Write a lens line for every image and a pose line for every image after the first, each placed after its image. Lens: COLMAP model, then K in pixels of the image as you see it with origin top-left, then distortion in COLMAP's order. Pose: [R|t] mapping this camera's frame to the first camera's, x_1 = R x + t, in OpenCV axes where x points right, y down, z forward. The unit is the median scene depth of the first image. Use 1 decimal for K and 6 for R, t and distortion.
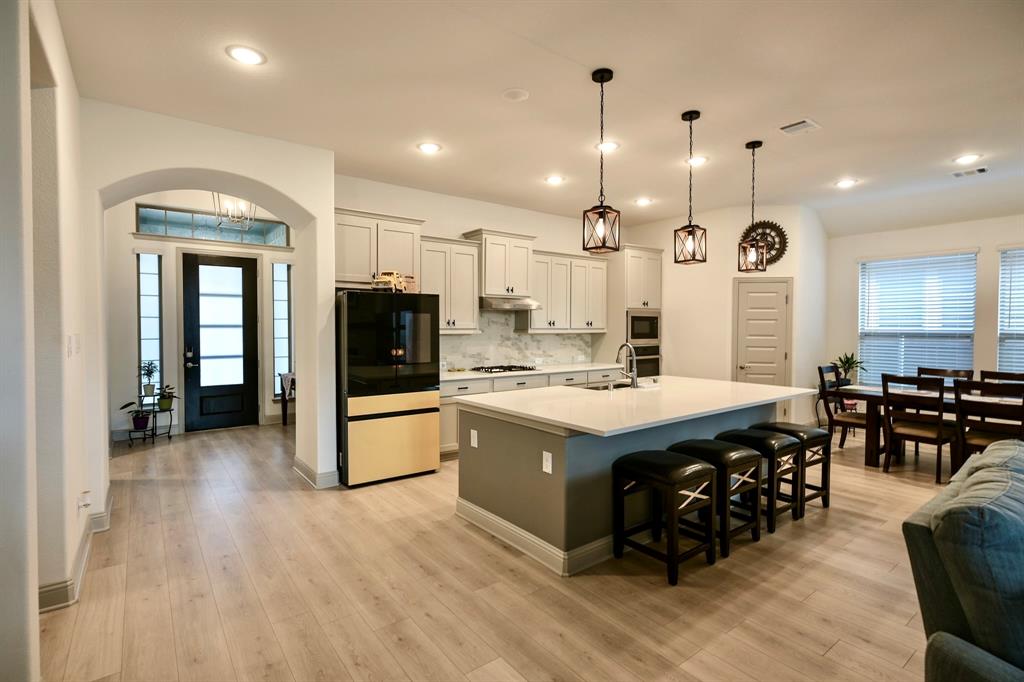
lens RADIAL K [[493.2, 0, 514.1], [0, 493.2, 334.3], [0, 0, 1]] dist [-0.005476, 0.003190]
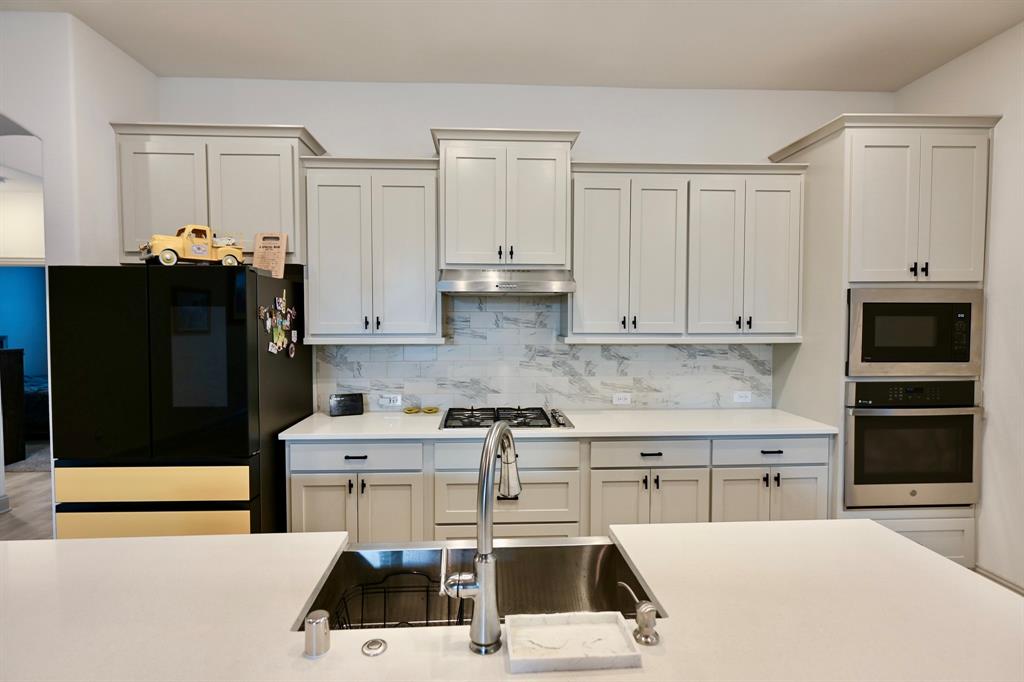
lens RADIAL K [[493.2, 0, 506.8], [0, 493.2, 334.0], [0, 0, 1]] dist [-0.005476, 0.003190]
pose [[0.823401, 0.014999, -0.567262, 0.242995], [-0.007701, 0.999854, 0.015259, -0.017589], [0.567408, -0.008196, 0.823396, 0.564779]]
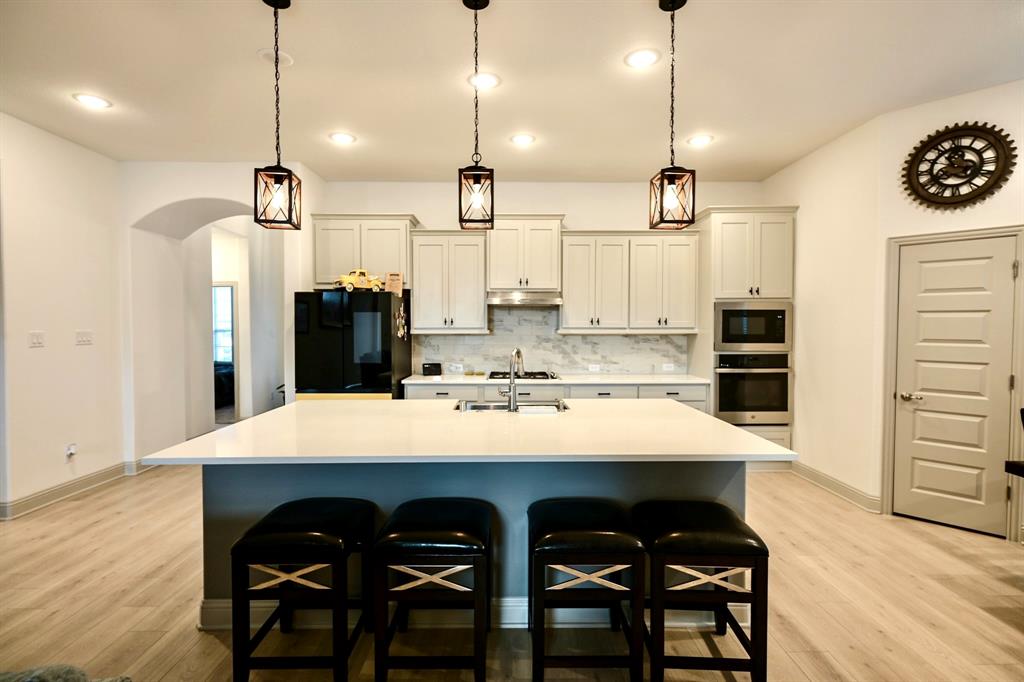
lens RADIAL K [[493.2, 0, 510.1], [0, 493.2, 337.3], [0, 0, 1]] dist [-0.005476, 0.003190]
pose [[0.800500, 0.011098, -0.599229, 0.443379], [-0.007724, 0.999937, 0.008201, -0.002029], [0.599282, -0.001936, 0.800535, 0.288342]]
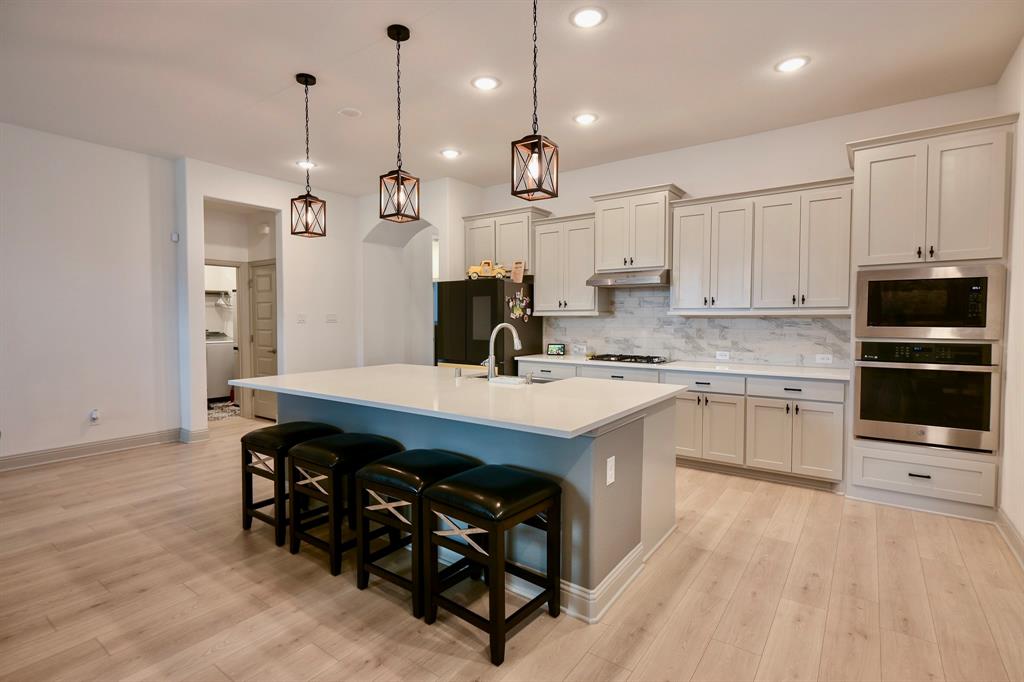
lens RADIAL K [[493.2, 0, 506.4], [0, 493.2, 340.1], [0, 0, 1]] dist [-0.005476, 0.003190]
pose [[0.281945, 0.040800, -0.958563, 0.665603], [-0.014739, 0.999162, 0.038193, 0.010267], [0.959317, 0.003360, 0.282310, 0.535521]]
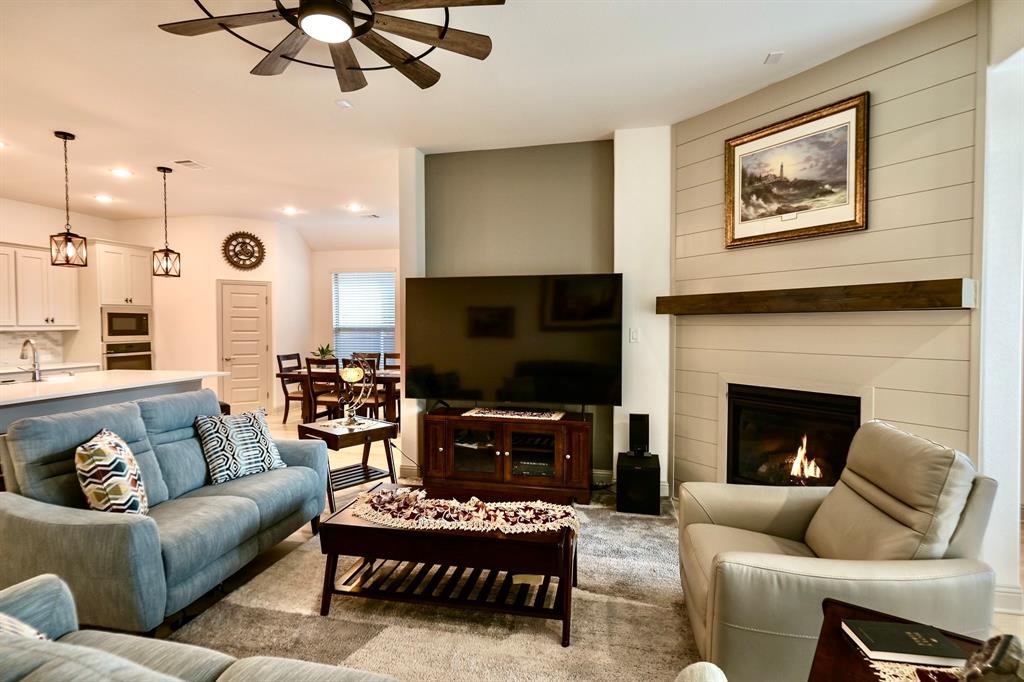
lens RADIAL K [[493.2, 0, 507.4], [0, 493.2, 340.1], [0, 0, 1]] dist [-0.005476, 0.003190]
pose [[0.757921, -0.024431, 0.651889, 0.215745], [0.013277, 0.999669, 0.022028, 0.007322], [-0.652212, -0.008040, 0.757994, -0.287788]]
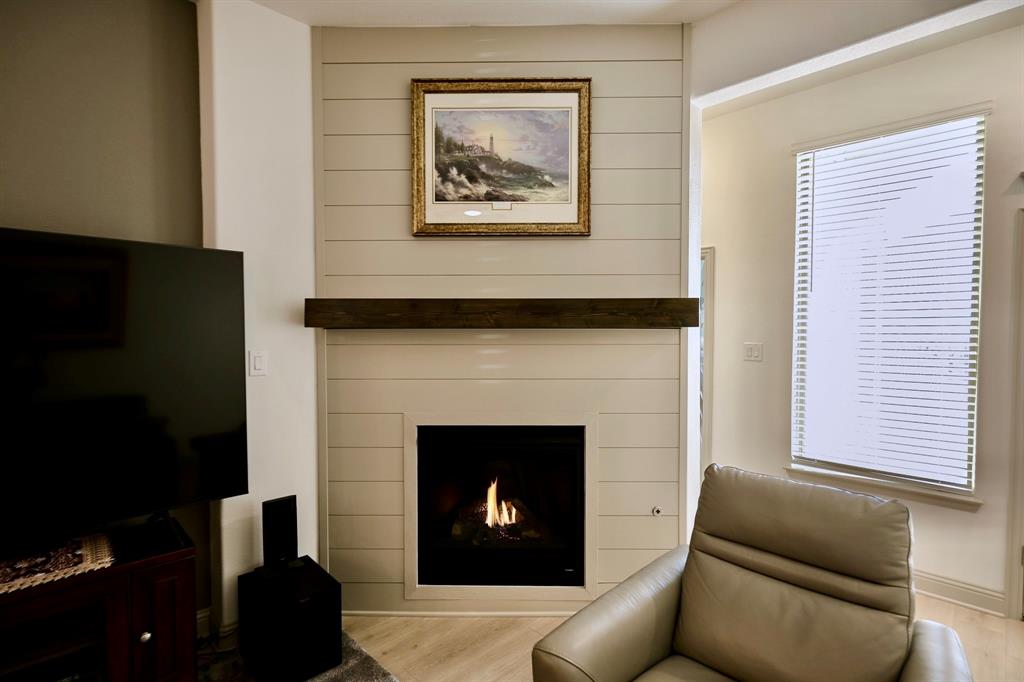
lens RADIAL K [[493.2, 0, 513.9], [0, 493.2, 345.9], [0, 0, 1]] dist [-0.005476, 0.003190]
pose [[-0.134241, -0.033349, 0.990387, 0.366574], [0.015750, 0.999235, 0.035782, -0.005686], [-0.990824, 0.020402, -0.133613, -0.052754]]
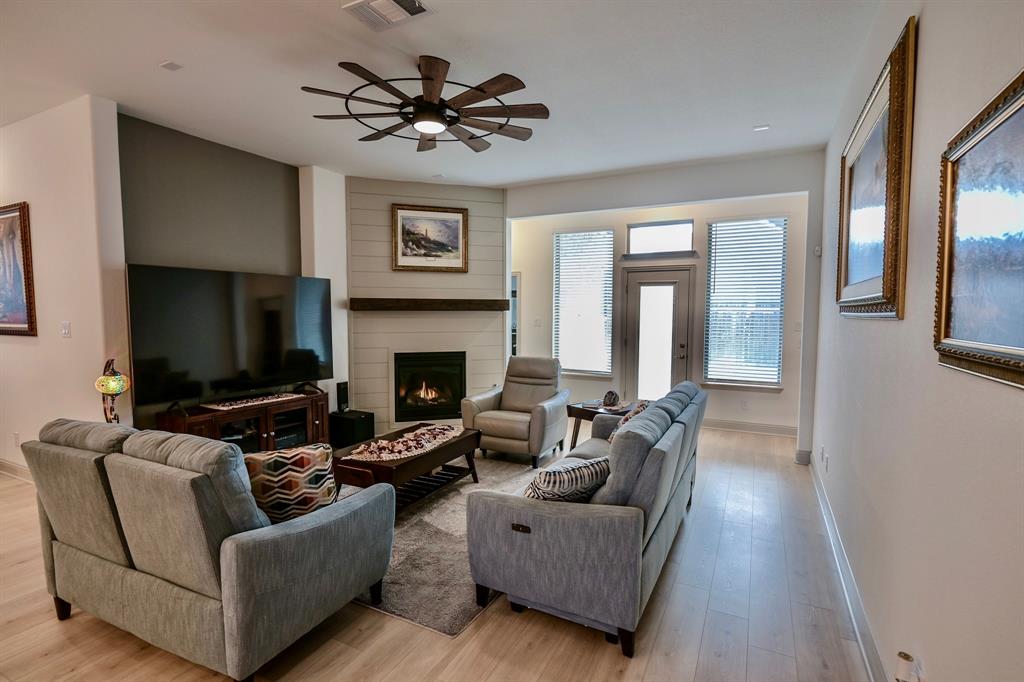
lens RADIAL K [[493.2, 0, 514.2], [0, 493.2, 342.3], [0, 0, 1]] dist [-0.005476, 0.003190]
pose [[-0.436370, -0.060286, 0.897745, -0.144922], [0.009839, 0.997374, 0.071759, -0.011470], [-0.899713, 0.040146, -0.434631, 0.167814]]
